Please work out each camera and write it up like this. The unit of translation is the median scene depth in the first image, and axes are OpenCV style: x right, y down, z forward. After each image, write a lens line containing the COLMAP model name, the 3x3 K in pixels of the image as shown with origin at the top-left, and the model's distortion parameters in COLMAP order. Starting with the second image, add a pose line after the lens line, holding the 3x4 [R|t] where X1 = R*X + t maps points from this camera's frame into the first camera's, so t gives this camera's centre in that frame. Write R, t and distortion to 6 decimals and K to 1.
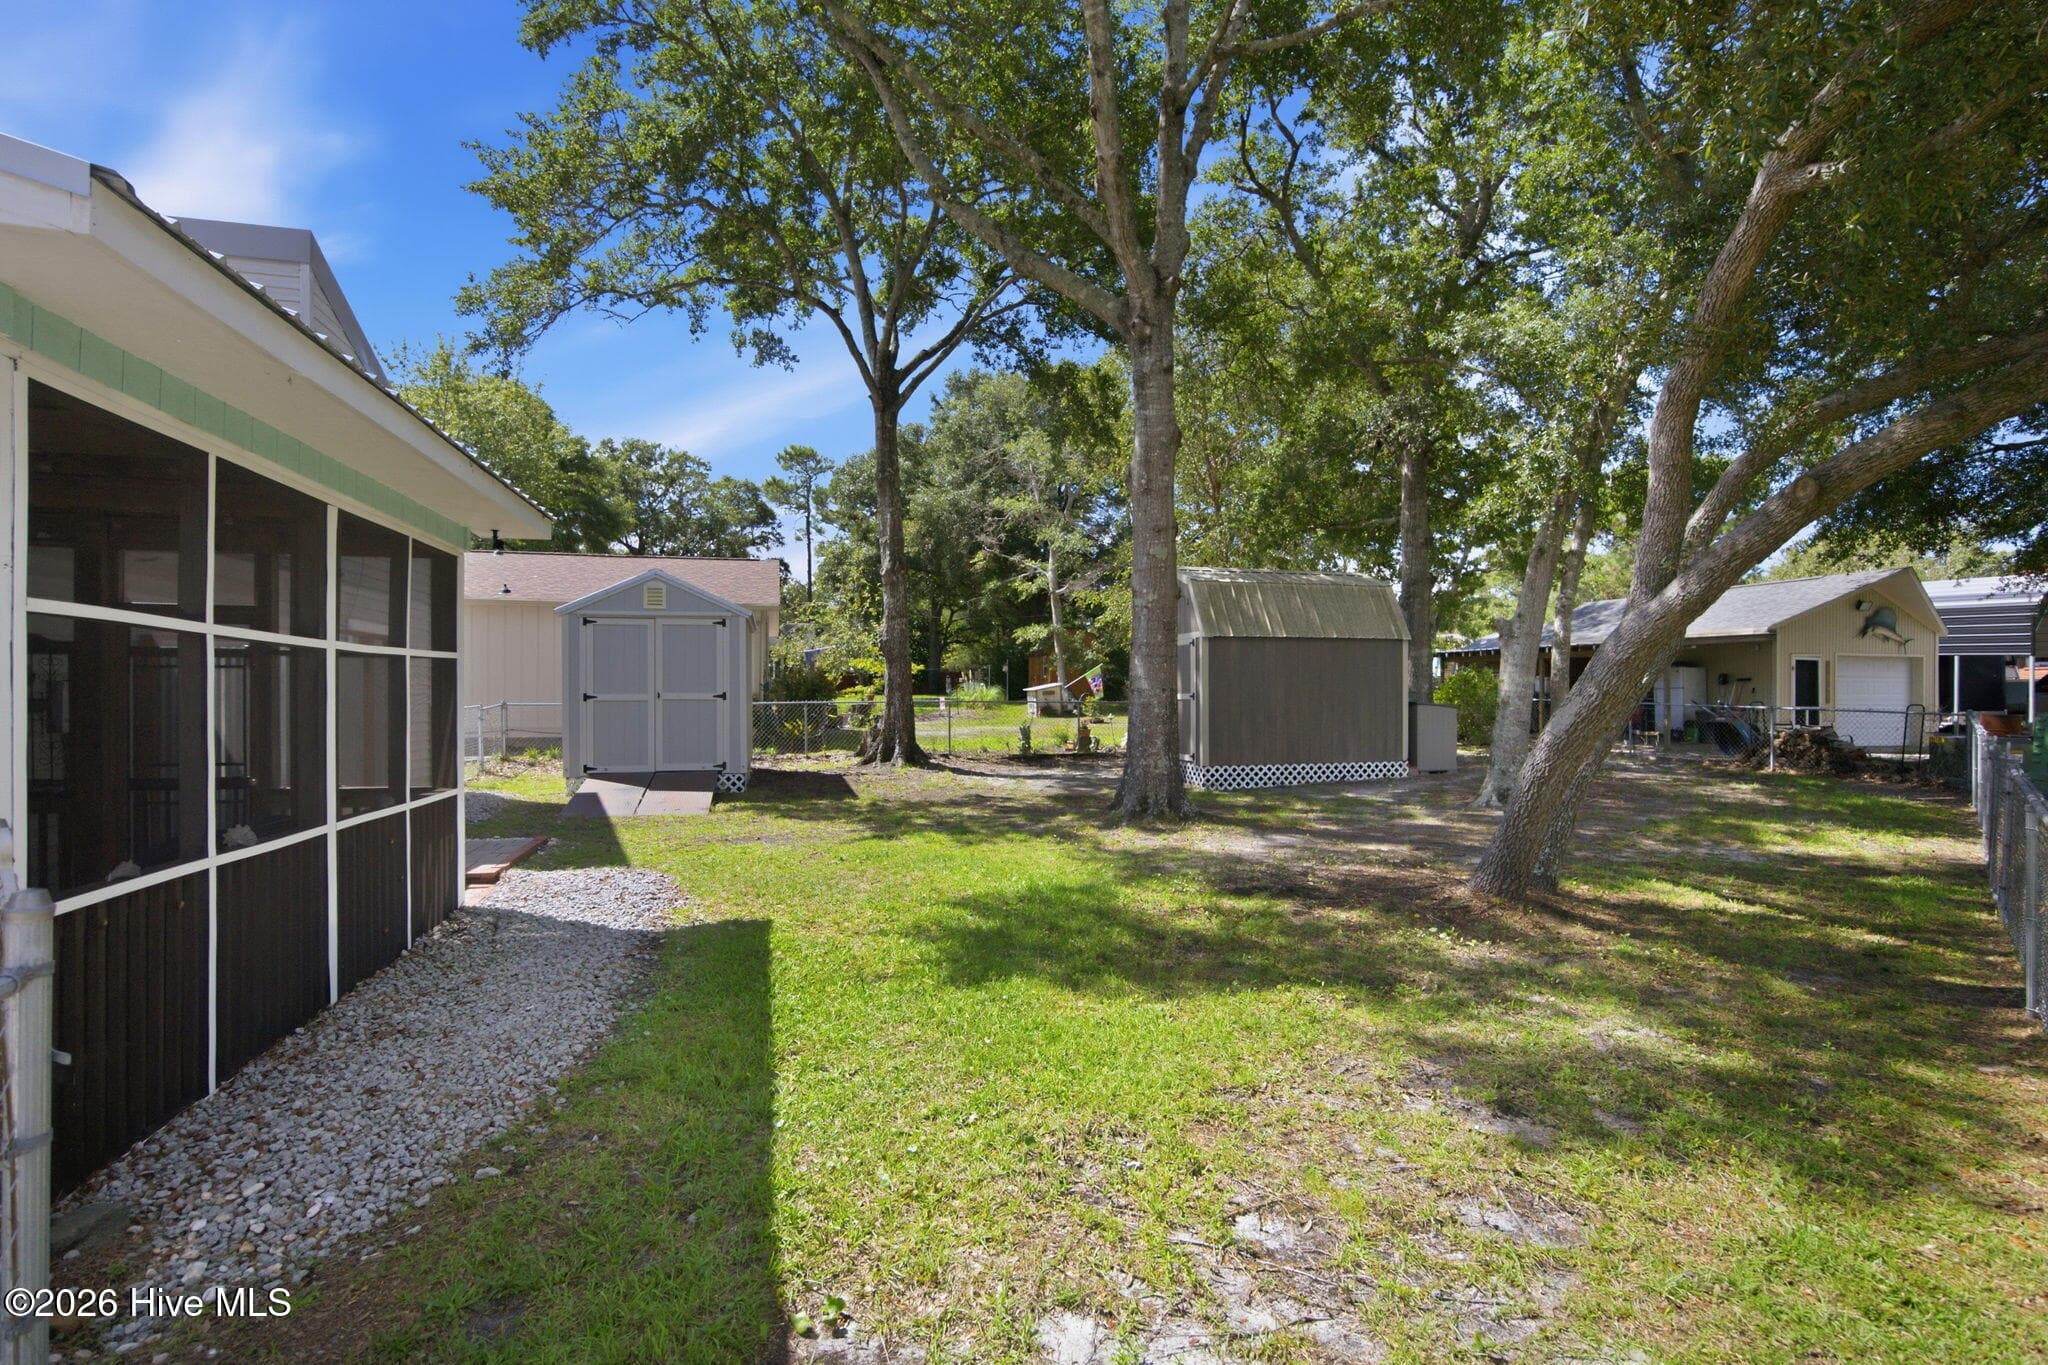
lens RADIAL K [[999.0, 0, 1018.4], [0, 999.0, 690.2], [0, 0, 1]] dist [-0.011324, 0.000053]
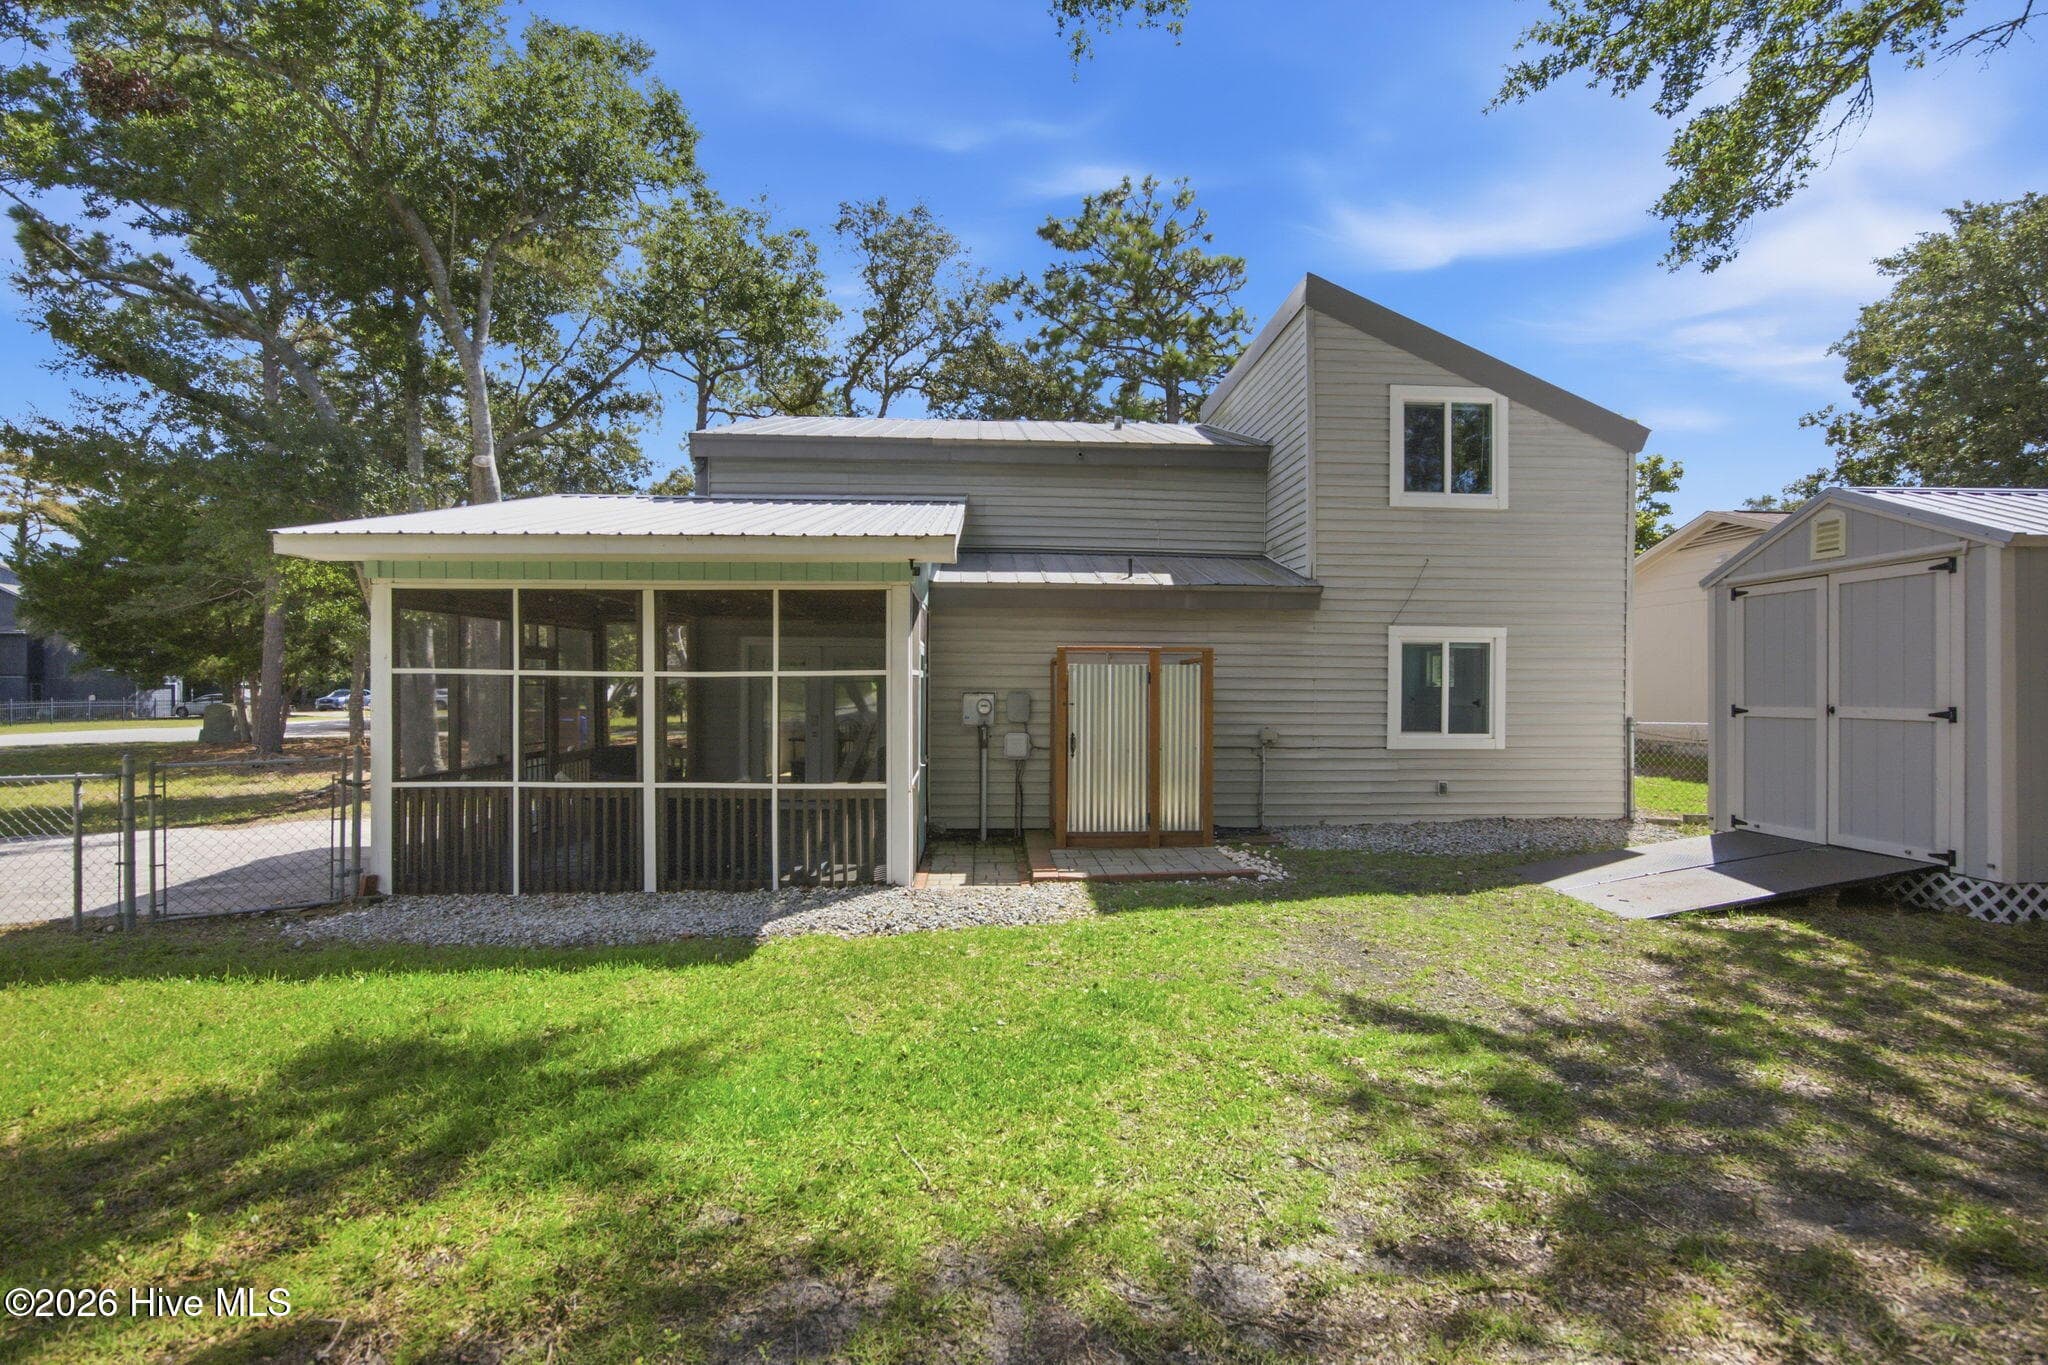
lens RADIAL K [[908.5, 0, 1028.7], [0, 908.5, 690.0], [0, 0, 1]] dist [-0.006067, 0.000306]
pose [[-0.197454, -0.001359, -0.980311, 0.147466], [0.000041, 0.999999, -0.001394, -0.003748], [0.980312, -0.000315, -0.197454, 0.417029]]
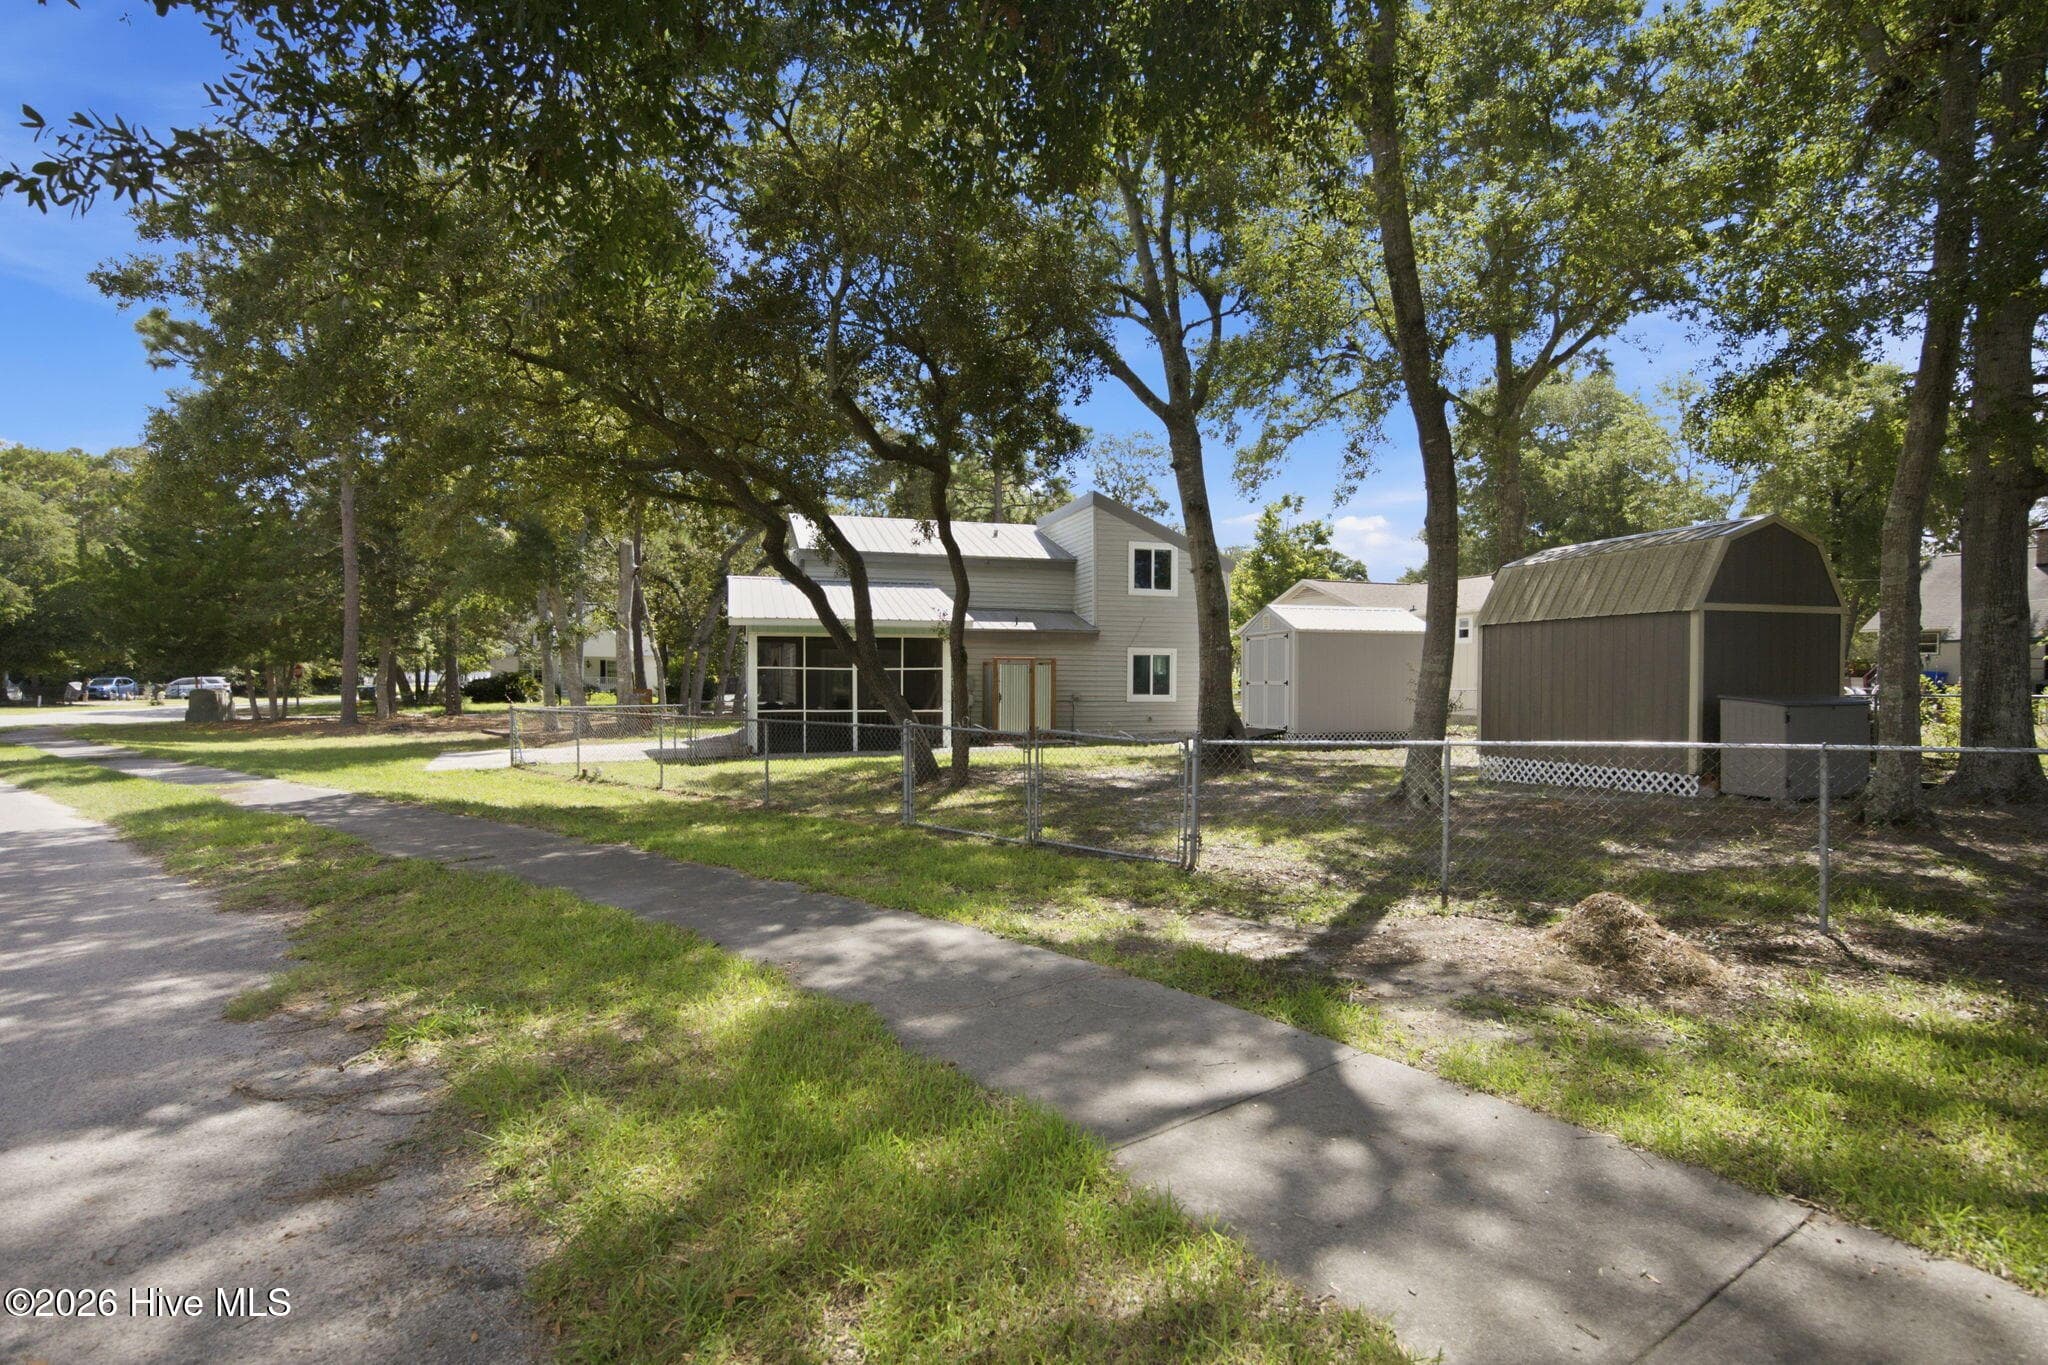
lens RADIAL K [[999.0, 0, 1018.4], [0, 999.0, 690.2], [0, 0, 1]] dist [-0.011324, 0.000053]
pose [[0.021252, 0.011300, -0.999710, 0.811304], [-0.000018, 0.999936, 0.011302, -0.000518], [0.999774, -0.000222, 0.021251, 0.354415]]
